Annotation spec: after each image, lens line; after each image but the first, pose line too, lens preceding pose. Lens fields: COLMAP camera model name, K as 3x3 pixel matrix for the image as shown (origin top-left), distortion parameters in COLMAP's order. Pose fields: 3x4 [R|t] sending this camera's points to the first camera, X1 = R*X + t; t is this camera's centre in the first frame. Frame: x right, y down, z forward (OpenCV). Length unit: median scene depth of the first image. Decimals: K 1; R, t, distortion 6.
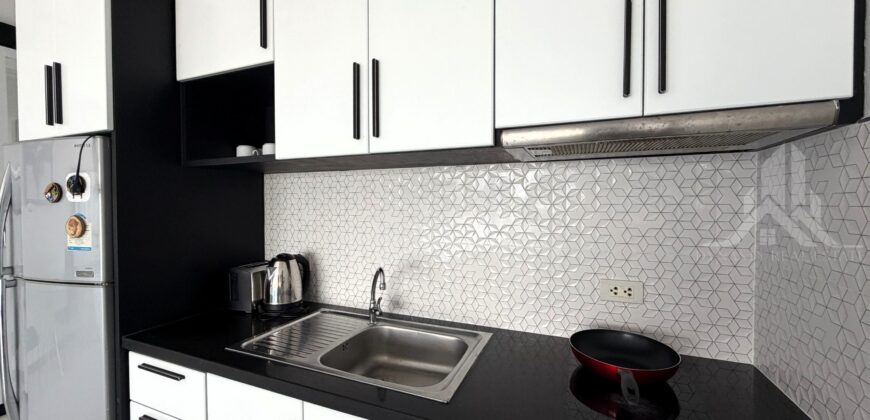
lens RADIAL K [[344.6, 0, 433.0], [0, 344.6, 213.5], [0, 0, 1]] dist [0.000611, 0.000033]
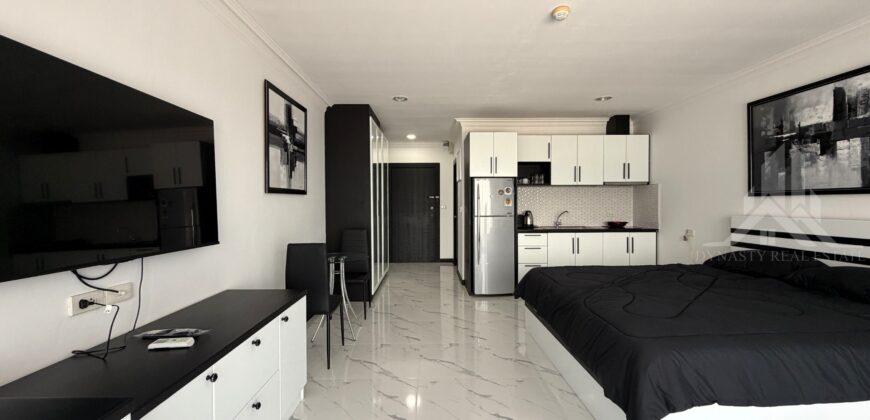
lens RADIAL K [[346.6, 0, 432.3], [0, 346.6, 210.5], [0, 0, 1]] dist [-0.000248, 0.000118]
pose [[0.915586, -0.010654, 0.401982, -3.385709], [0.015141, 0.999853, -0.007986, 0.163621], [-0.401838, 0.013398, 0.915613, -2.222335]]
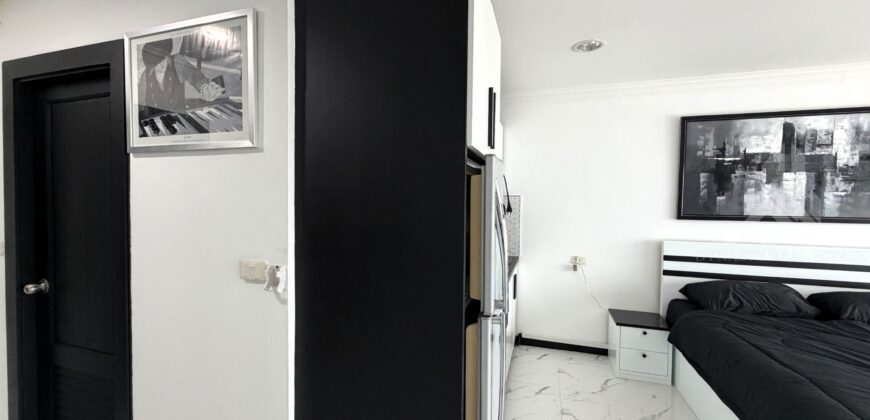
lens RADIAL K [[346.6, 0, 432.3], [0, 346.6, 210.5], [0, 0, 1]] dist [-0.000248, 0.000118]
pose [[-0.094302, -0.022548, 0.995288, -2.284352], [0.017011, 0.999561, 0.024257, -0.092649], [-0.995398, 0.019219, -0.093877, 1.365619]]
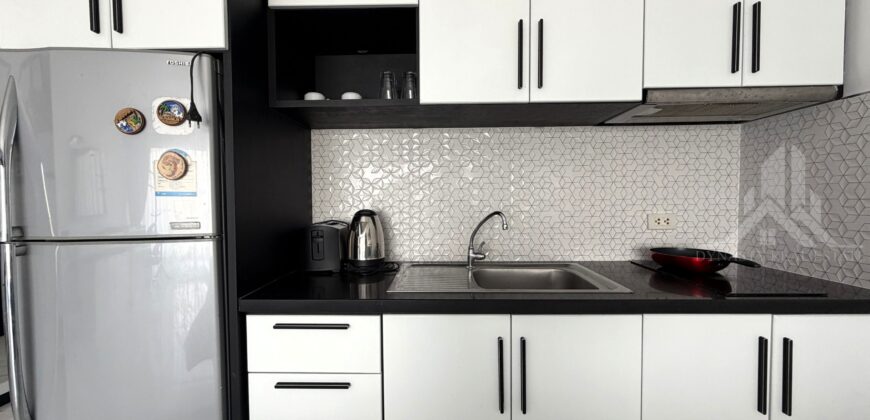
lens RADIAL K [[346.6, 0, 432.3], [0, 346.6, 210.5], [0, 0, 1]] dist [-0.000248, 0.000118]
pose [[0.929822, -0.018104, 0.367565, -0.780312], [0.017329, 0.999835, 0.005407, 0.148266], [-0.367602, 0.001342, 0.929982, 0.038255]]
